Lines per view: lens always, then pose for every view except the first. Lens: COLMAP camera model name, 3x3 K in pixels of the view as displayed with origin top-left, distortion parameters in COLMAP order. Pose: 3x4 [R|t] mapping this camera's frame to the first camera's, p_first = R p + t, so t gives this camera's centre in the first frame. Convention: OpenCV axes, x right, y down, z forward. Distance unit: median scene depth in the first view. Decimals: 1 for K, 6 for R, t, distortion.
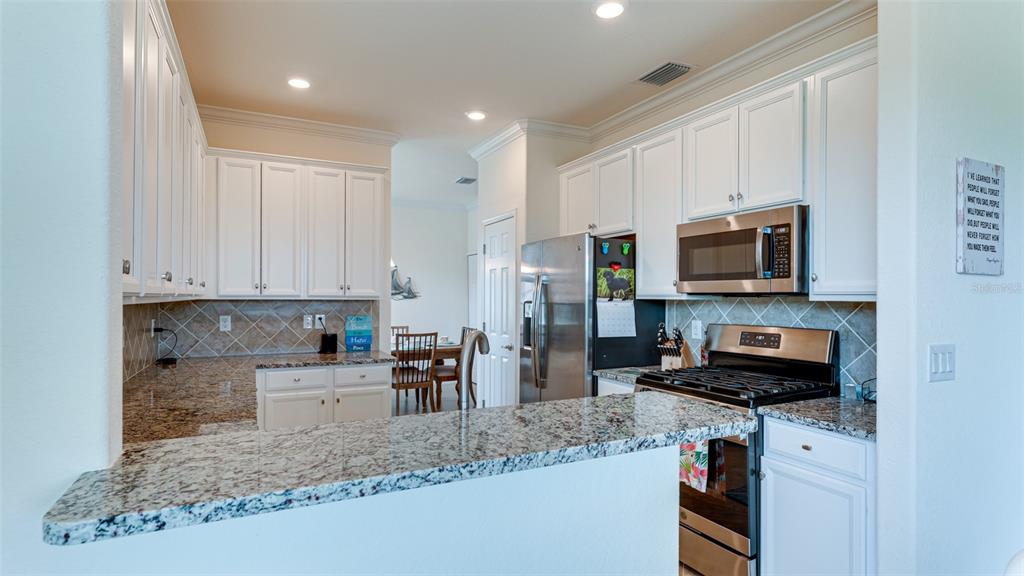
lens RADIAL K [[536.3, 0, 512.0], [0, 536.3, 288.0], [0, 0, 1]] dist [0.003435, 0.001391]
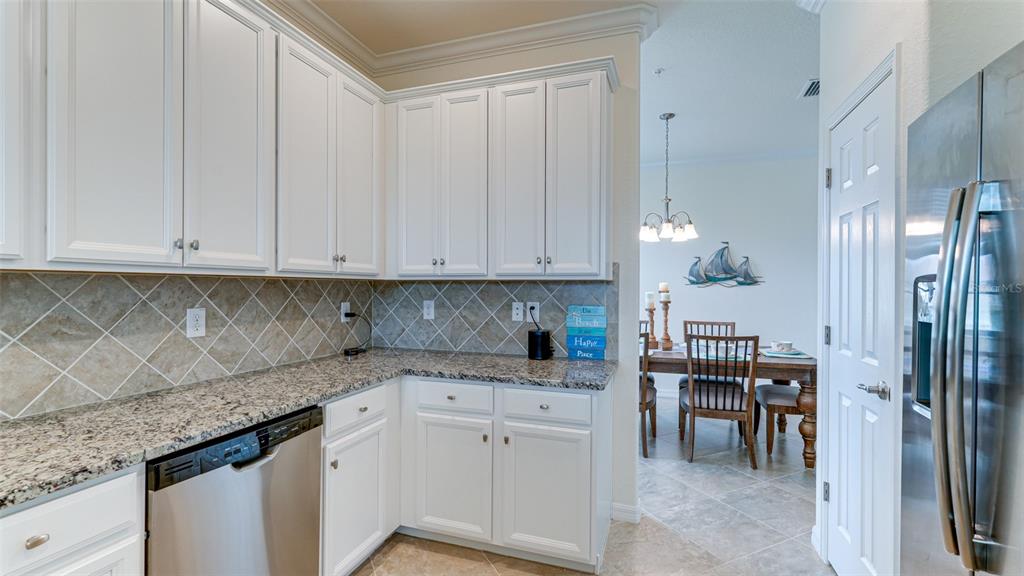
lens RADIAL K [[453.3, 0, 512.0], [0, 453.3, 288.0], [0, 0, 1]] dist [-0.000950, -0.000076]
pose [[0.699147, -0.000834, -0.714978, 0.049299], [0.010016, 0.999913, 0.008628, 0.025693], [0.714908, -0.013193, 0.699094, 0.566540]]
